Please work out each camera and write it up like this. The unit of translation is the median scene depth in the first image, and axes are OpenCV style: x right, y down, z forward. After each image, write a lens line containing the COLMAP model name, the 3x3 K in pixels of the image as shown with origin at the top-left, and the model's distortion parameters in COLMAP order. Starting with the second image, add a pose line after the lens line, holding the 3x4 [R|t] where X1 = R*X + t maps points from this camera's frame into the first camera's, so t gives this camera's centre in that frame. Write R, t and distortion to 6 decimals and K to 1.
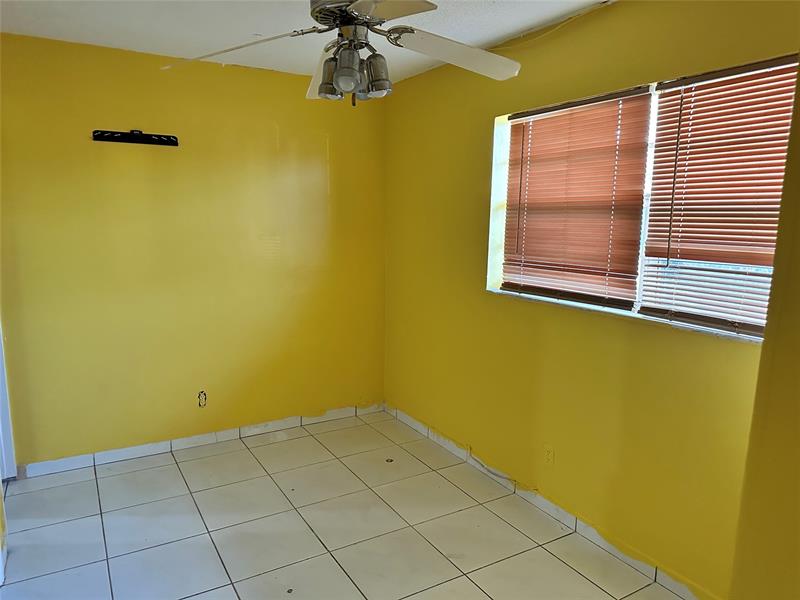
lens RADIAL K [[561.9, 0, 394.7], [0, 561.9, 303.0], [0, 0, 1]] dist [0.113110, -0.184034]
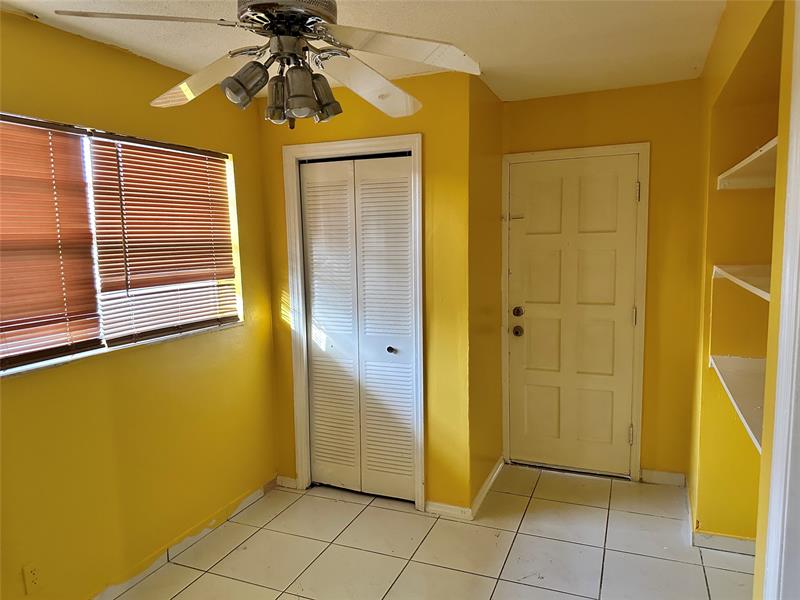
lens RADIAL K [[561.9, 0, 394.7], [0, 561.9, 303.0], [0, 0, 1]] dist [0.113110, -0.184034]
pose [[-0.595079, -0.094536, 0.798088, -0.698292], [0.140250, 0.965603, 0.218953, -0.213163], [-0.791335, 0.242226, -0.561352, 1.153045]]
